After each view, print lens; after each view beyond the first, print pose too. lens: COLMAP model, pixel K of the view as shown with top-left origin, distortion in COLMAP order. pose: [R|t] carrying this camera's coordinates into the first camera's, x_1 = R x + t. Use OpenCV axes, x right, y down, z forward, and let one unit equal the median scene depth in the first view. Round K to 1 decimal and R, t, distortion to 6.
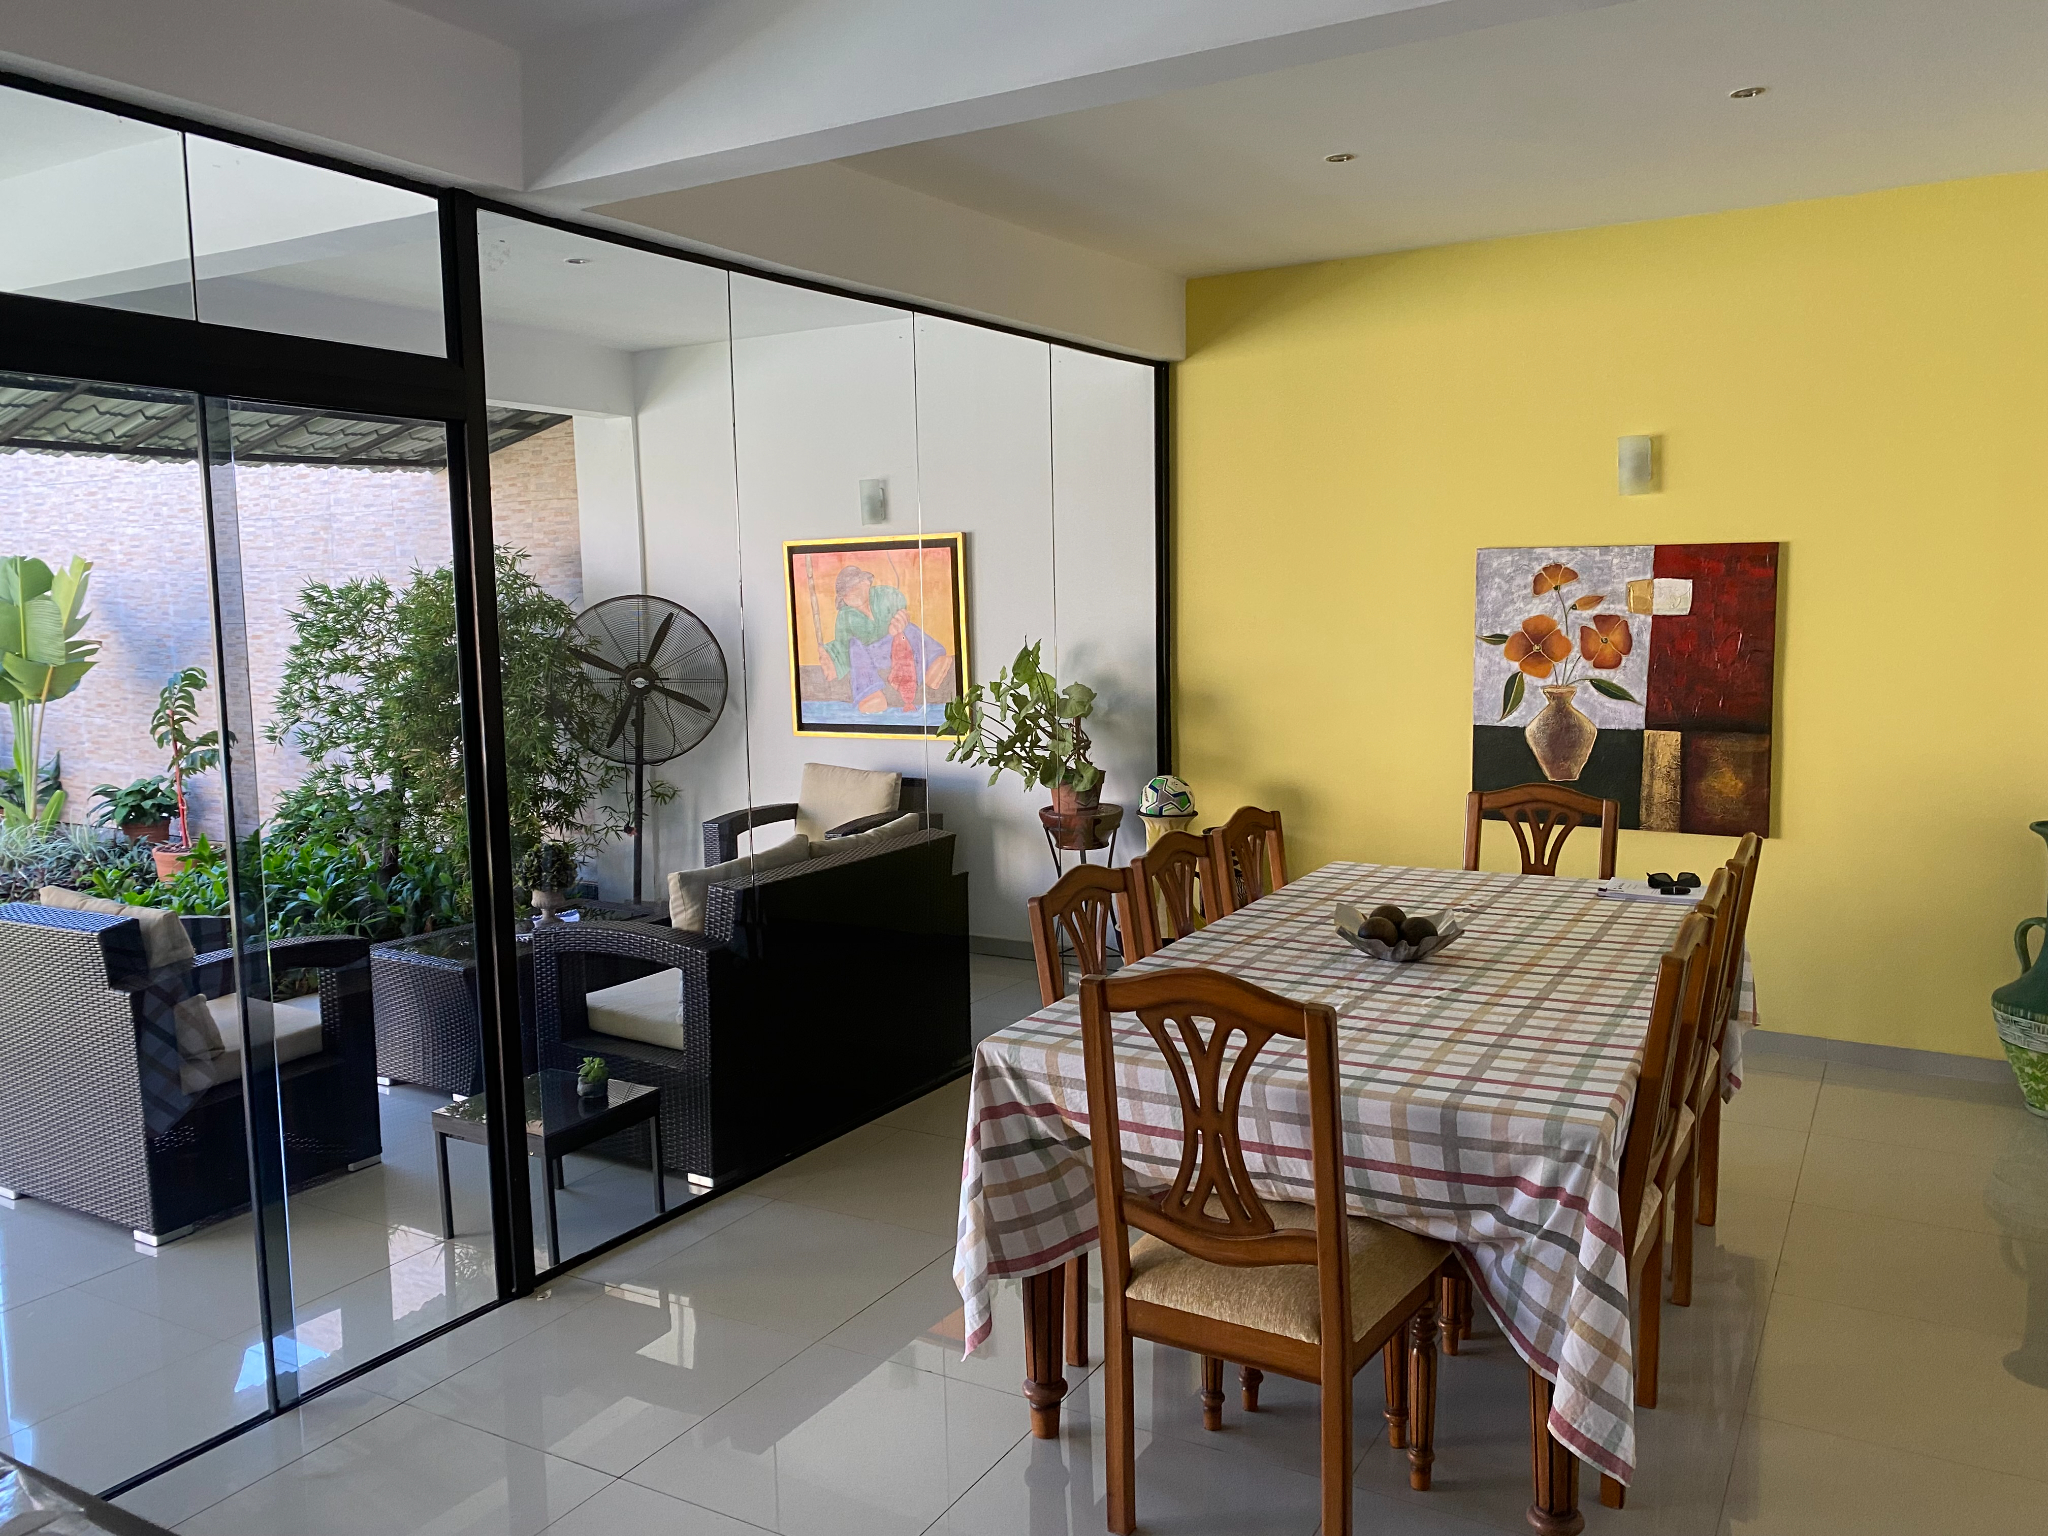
lens RADIAL K [[1576.5, 0, 1044.8], [0, 1576.5, 760.1], [0, 0, 1]] dist [0.040485, -0.053796]
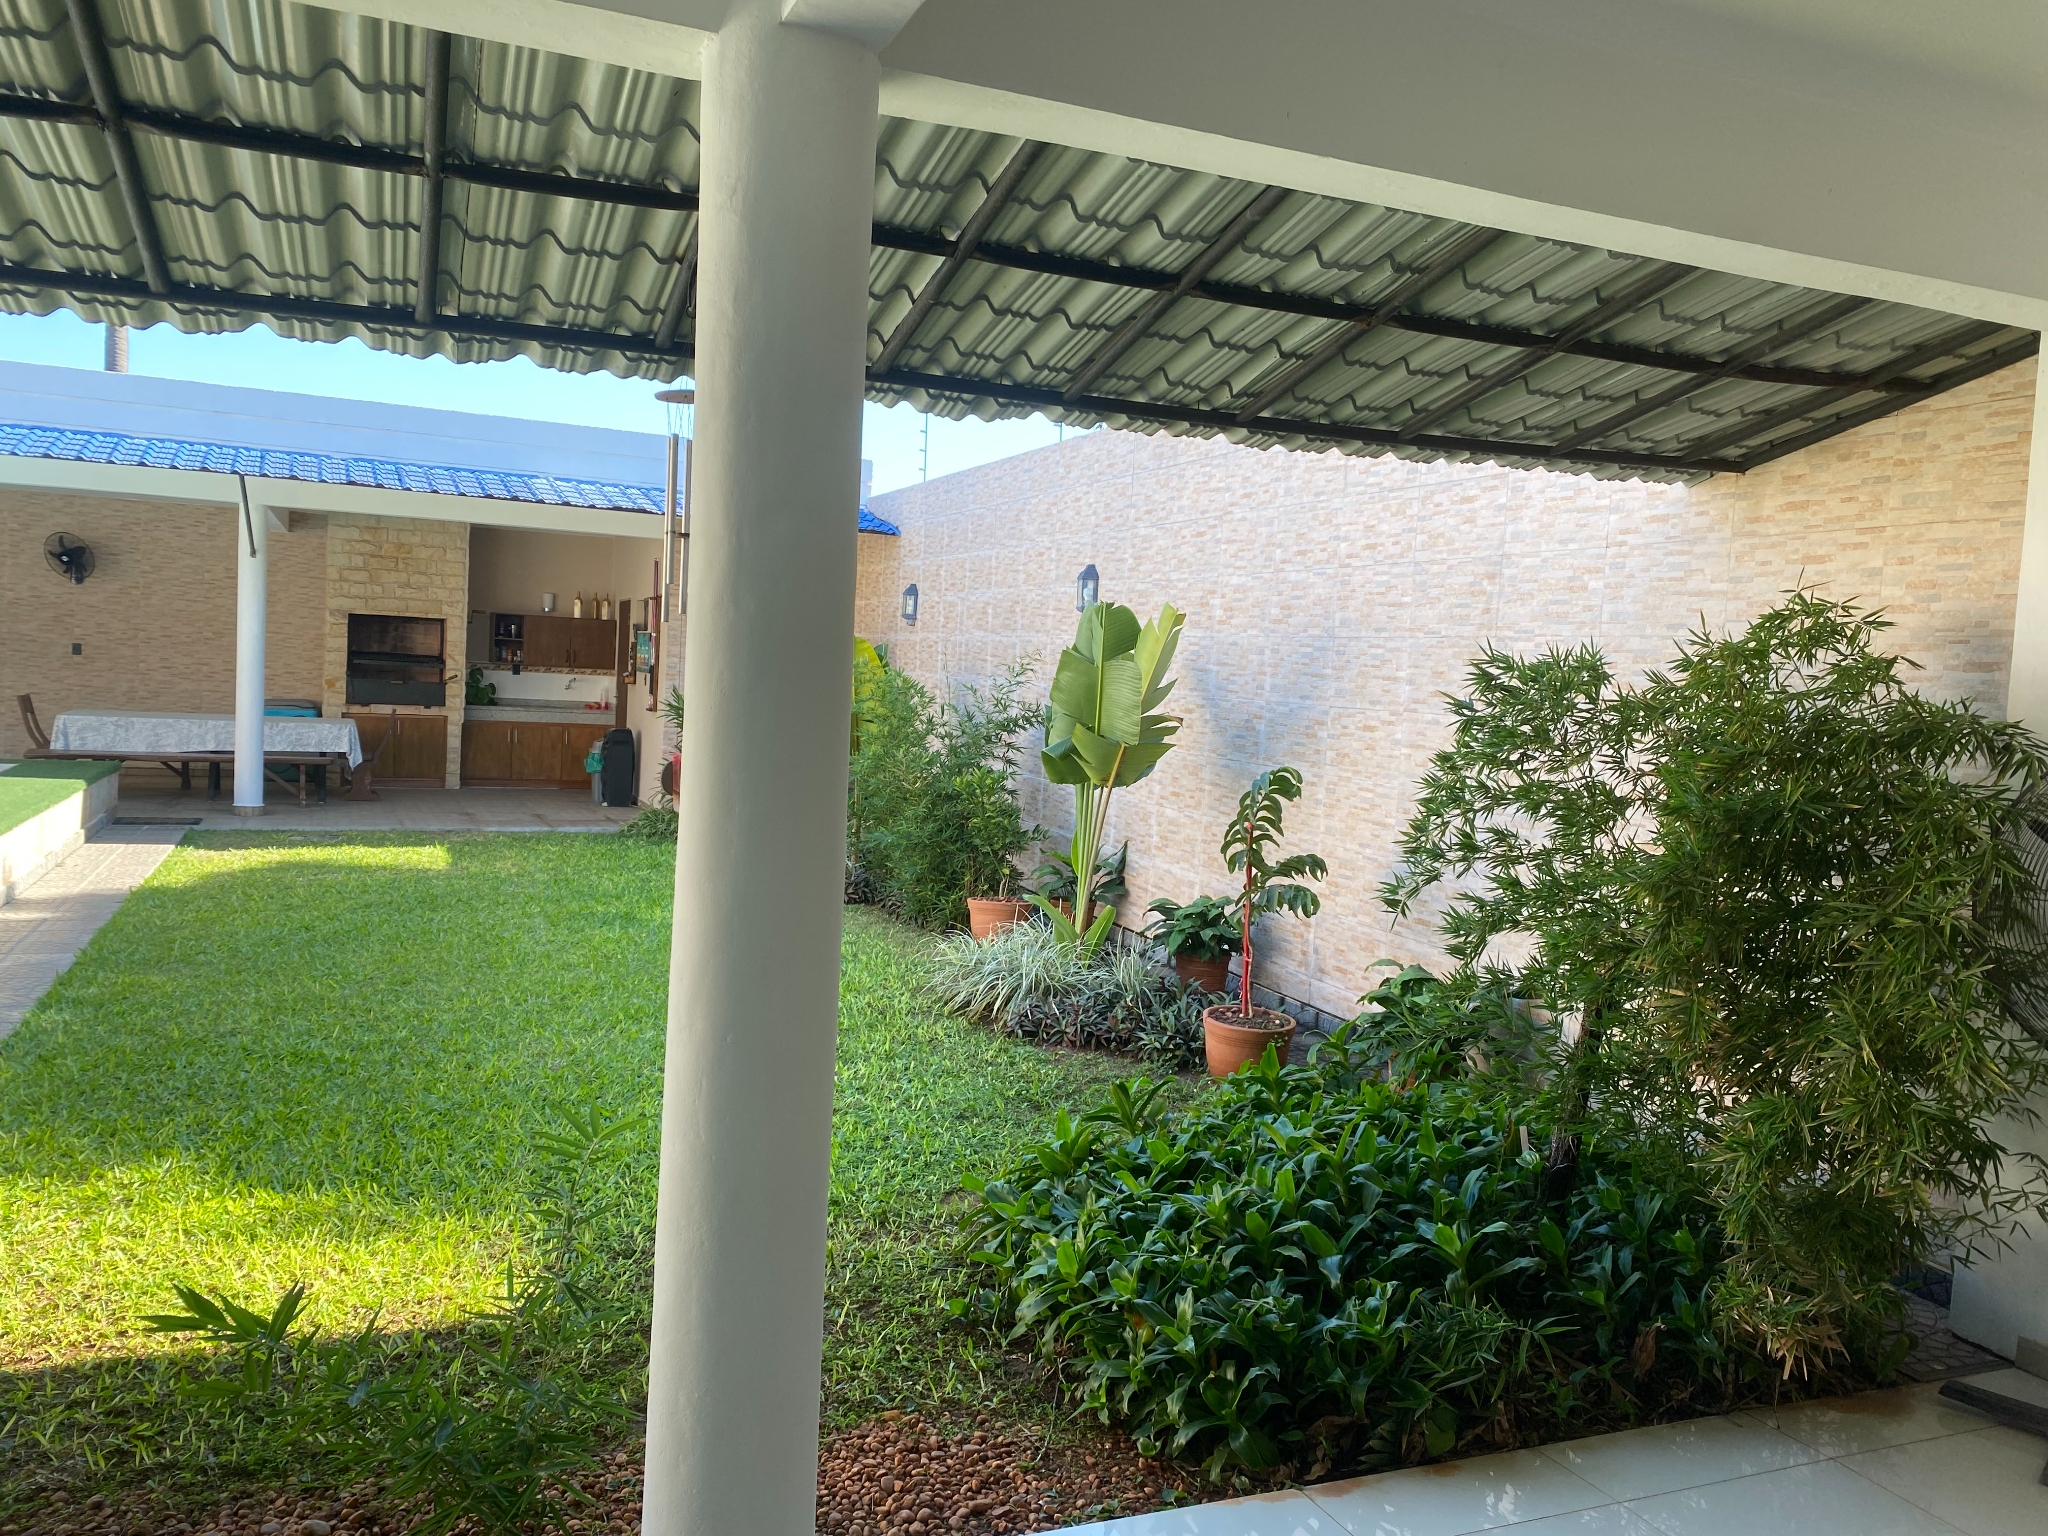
lens RADIAL K [[1734.3, 0, 1011.9], [0, 1734.3, 753.8], [0, 0, 1]] dist [0.067659, 0.006895]
pose [[0.797198, 0.092993, -0.596513, -0.173895], [-0.135063, 0.990493, -0.026091, -0.027161], [0.588416, 0.101367, 0.802179, 0.309235]]
